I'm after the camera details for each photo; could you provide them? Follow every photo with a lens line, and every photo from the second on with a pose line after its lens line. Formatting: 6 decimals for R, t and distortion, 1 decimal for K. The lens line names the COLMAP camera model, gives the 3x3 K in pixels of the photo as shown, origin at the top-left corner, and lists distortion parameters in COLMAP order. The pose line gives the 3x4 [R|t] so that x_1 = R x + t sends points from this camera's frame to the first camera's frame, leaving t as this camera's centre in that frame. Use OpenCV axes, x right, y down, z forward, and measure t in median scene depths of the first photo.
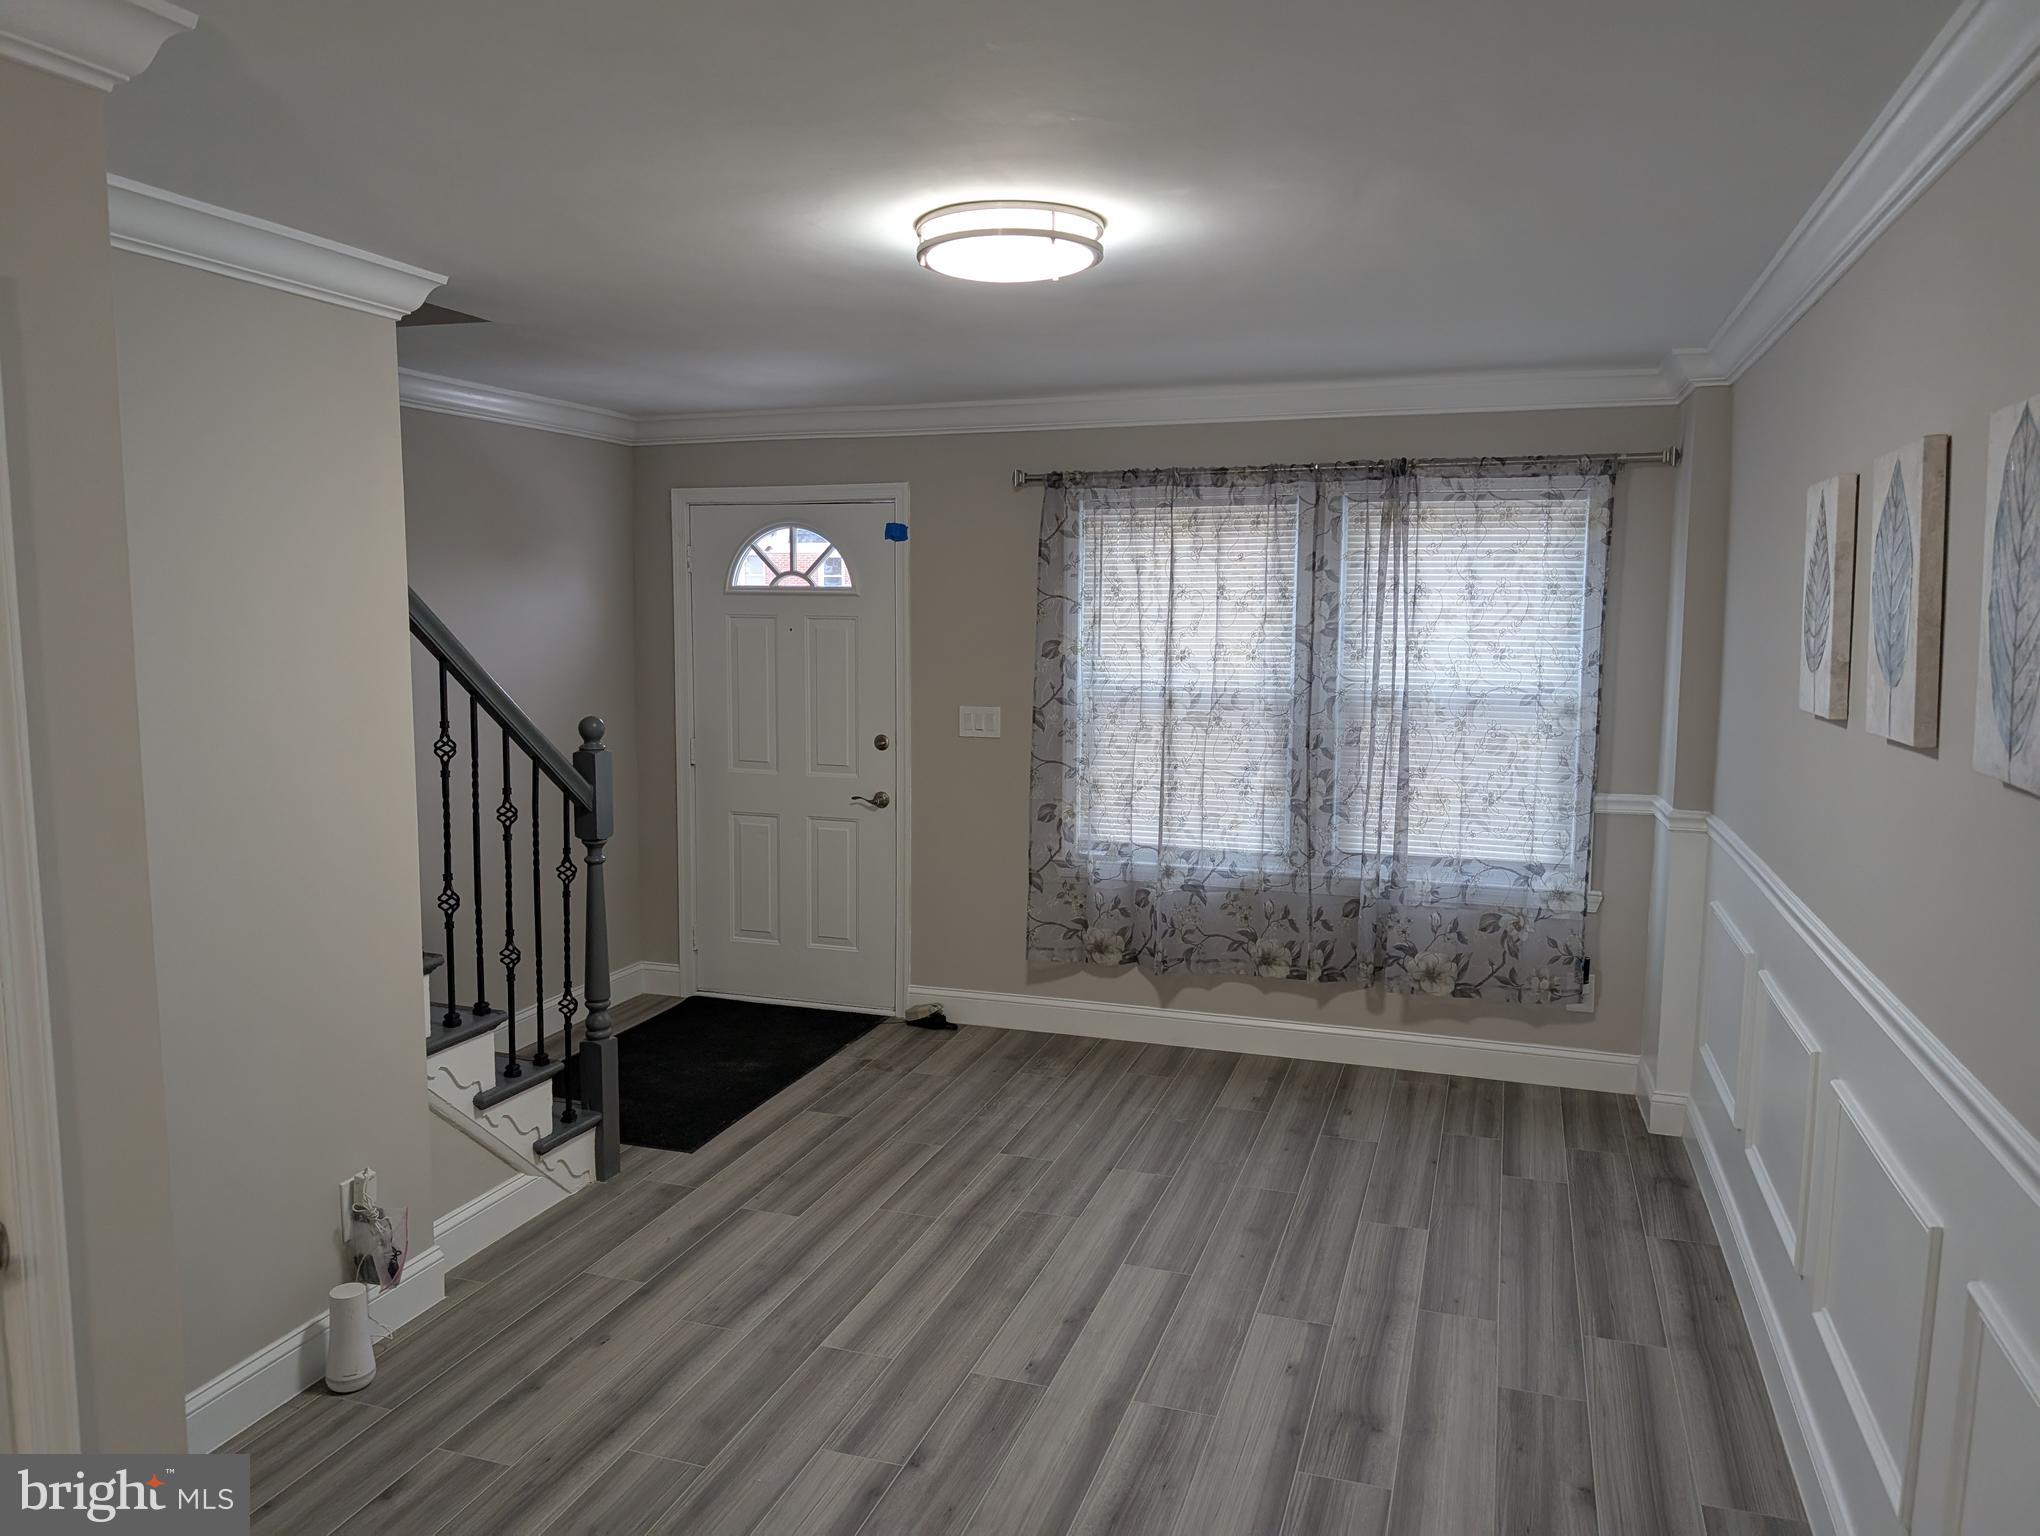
lens RADIAL K [[1462.3, 0, 991.7], [0, 1462.3, 749.5], [0, 0, 1]] dist [0.023949, -0.022855]
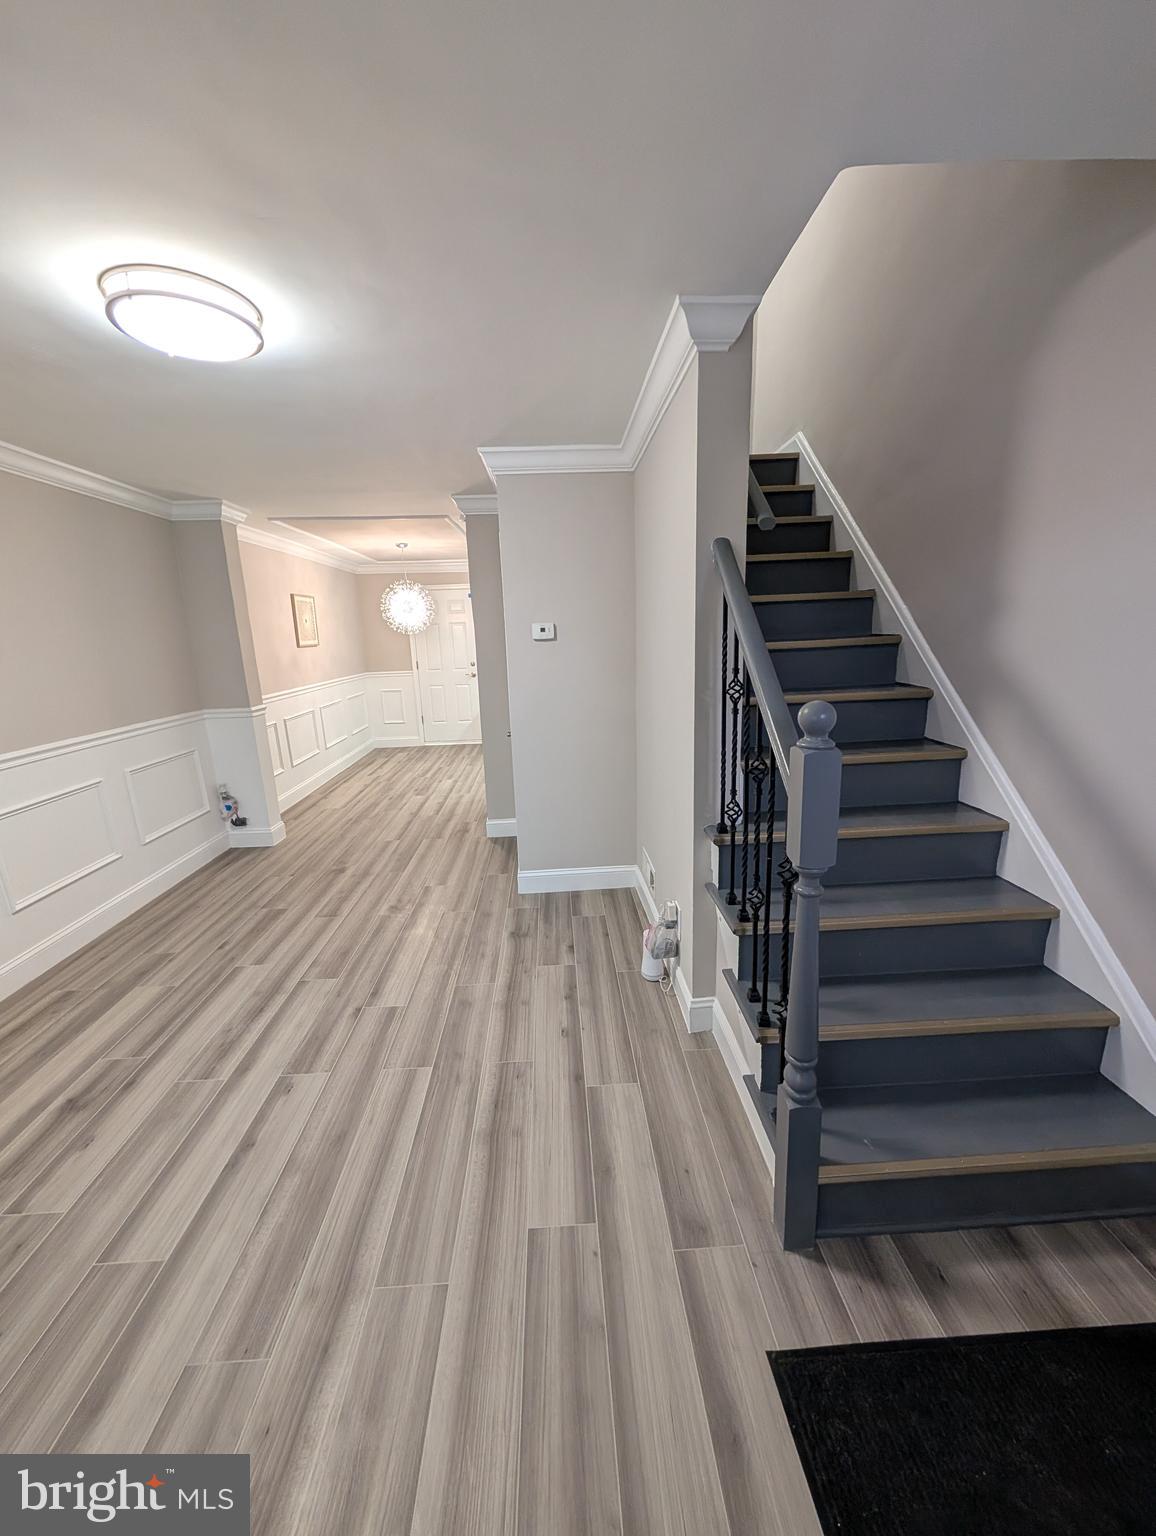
lens RADIAL K [[580.7, 0, 570.7], [0, 580.7, 766.8], [0, 0, 1]] dist [0.000520, 0.000051]
pose [[-0.928940, 0.113081, -0.352538, -0.073077], [-0.004394, 0.948779, 0.315910, -0.102780], [0.370204, 0.295010, -0.880862, 1.557497]]
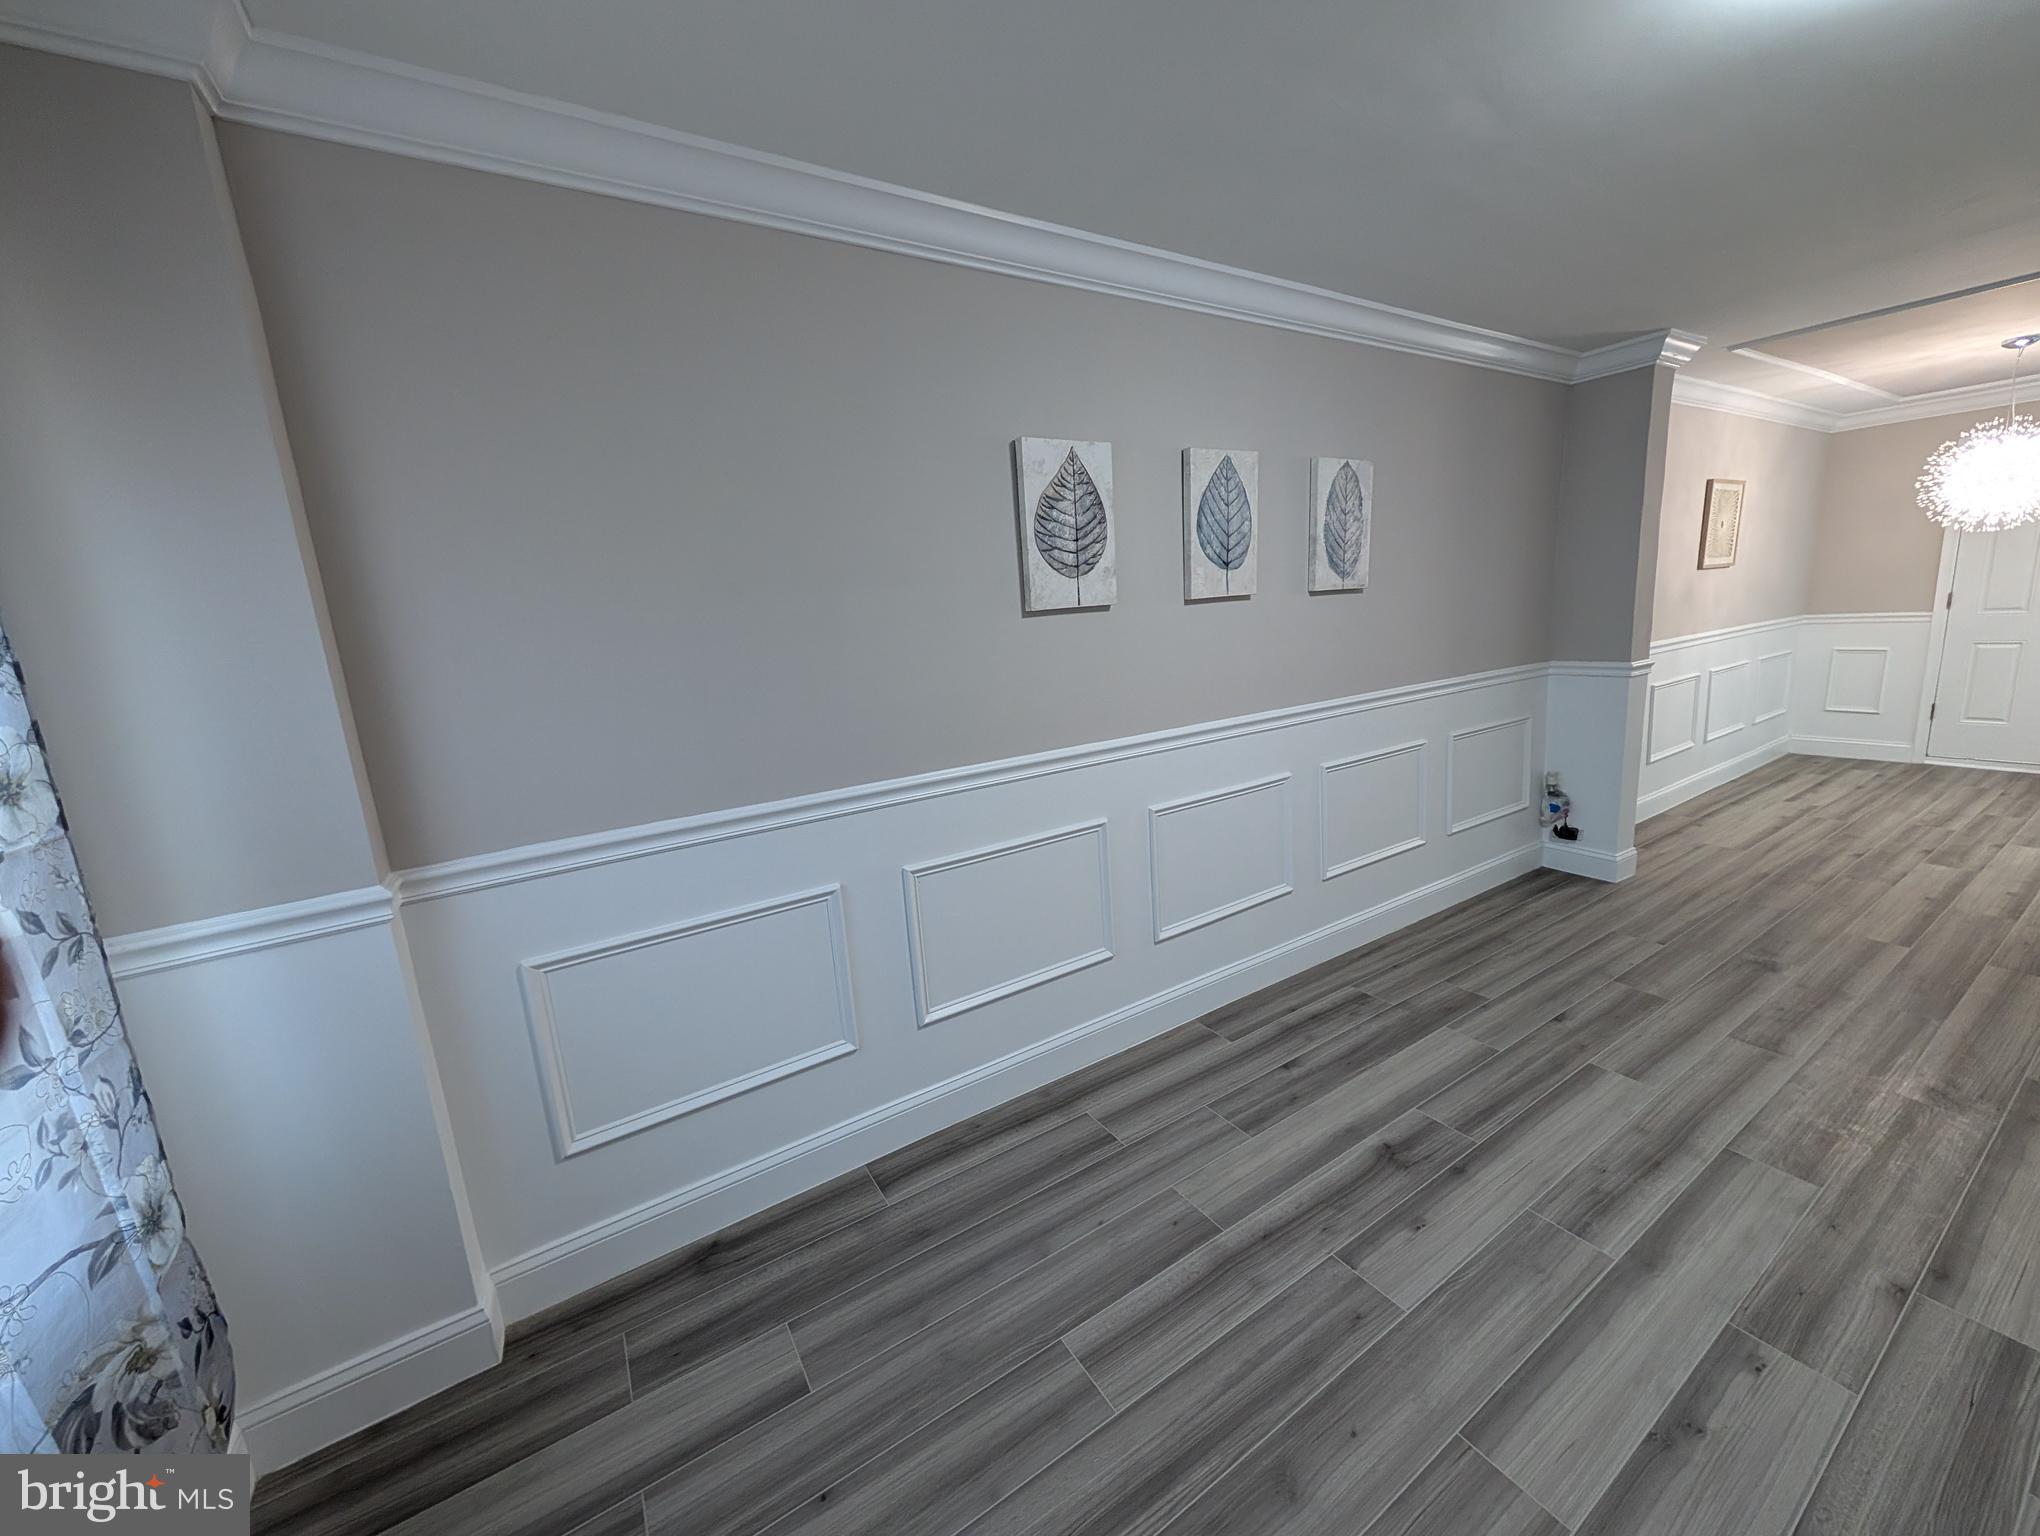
lens RADIAL K [[771.3, 0, 1022.7], [0, 771.3, 761.8], [0, 0, 1]] dist [0.000520, 0.000051]
pose [[-0.782856, -0.069233, 0.618339, 0.106644], [0.125131, 0.955967, 0.265460, -0.078272], [-0.609491, 0.285191, -0.739721, 1.484533]]
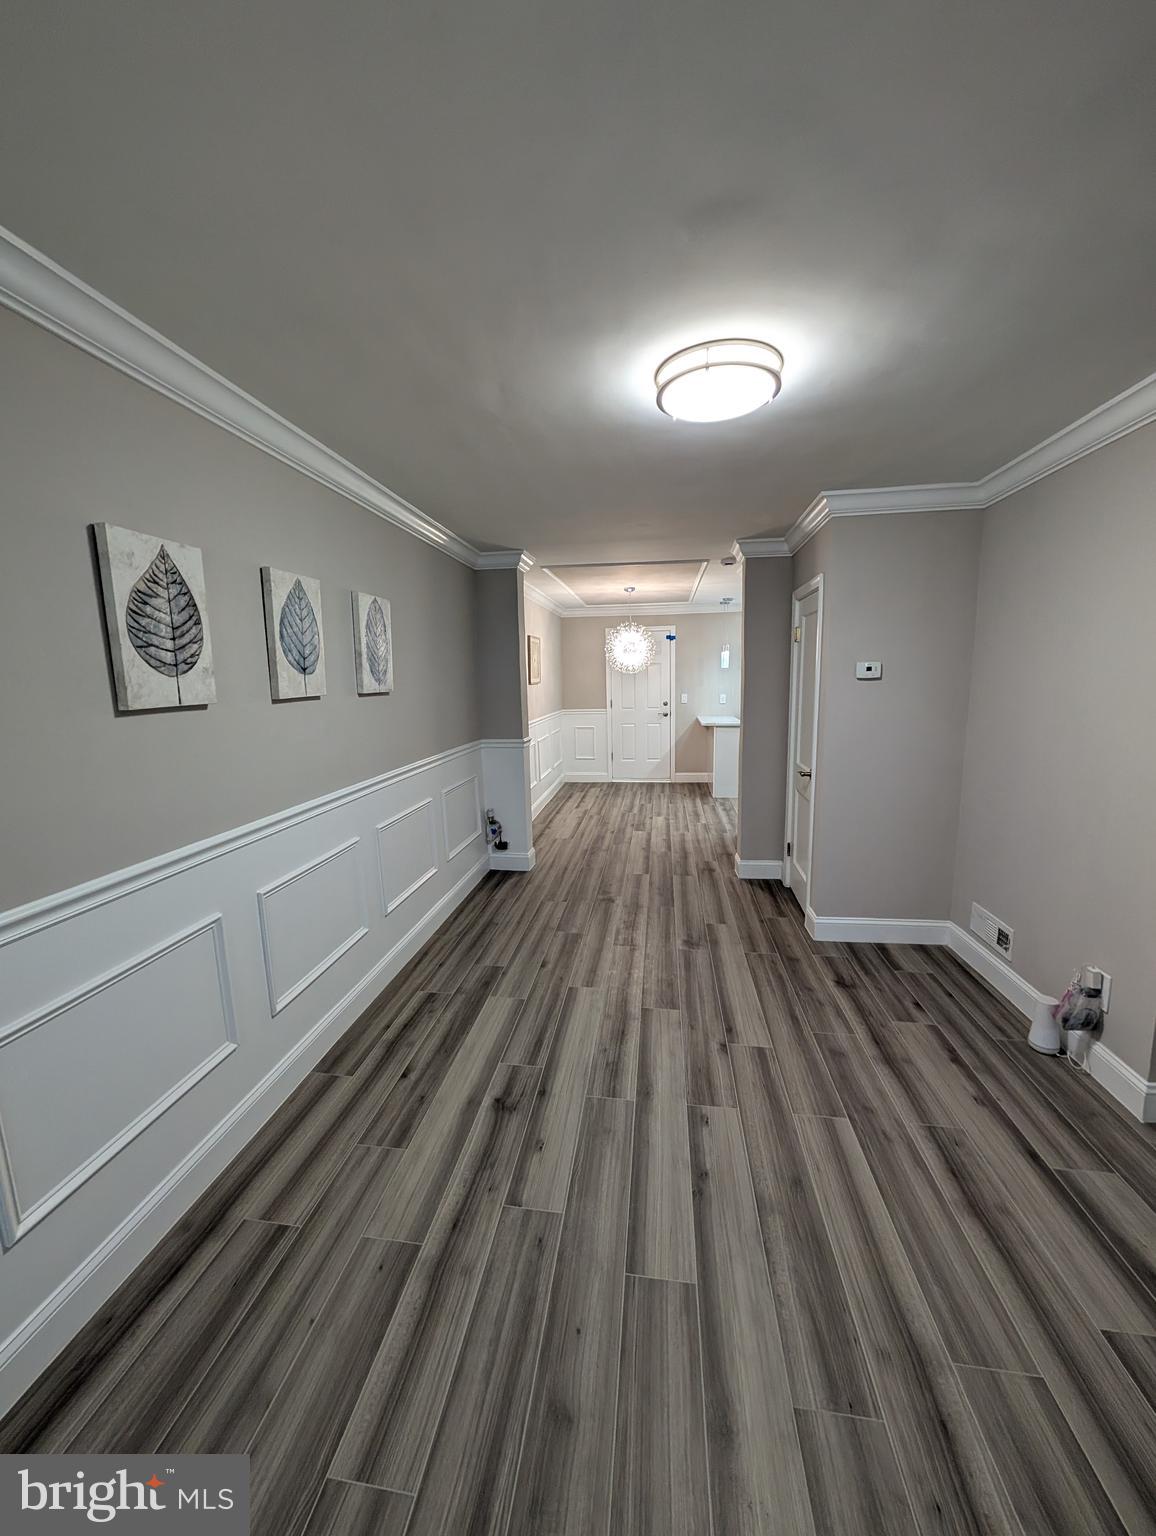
lens RADIAL K [[580.7, 0, 570.7], [0, 580.7, 766.8], [0, 0, 1]] dist [0.000520, 0.000051]
pose [[-0.981926, 0.049149, -0.182771, 0.261514], [0.002179, 0.968565, 0.248750, -0.095580], [0.189251, 0.243856, -0.951167, 1.468304]]
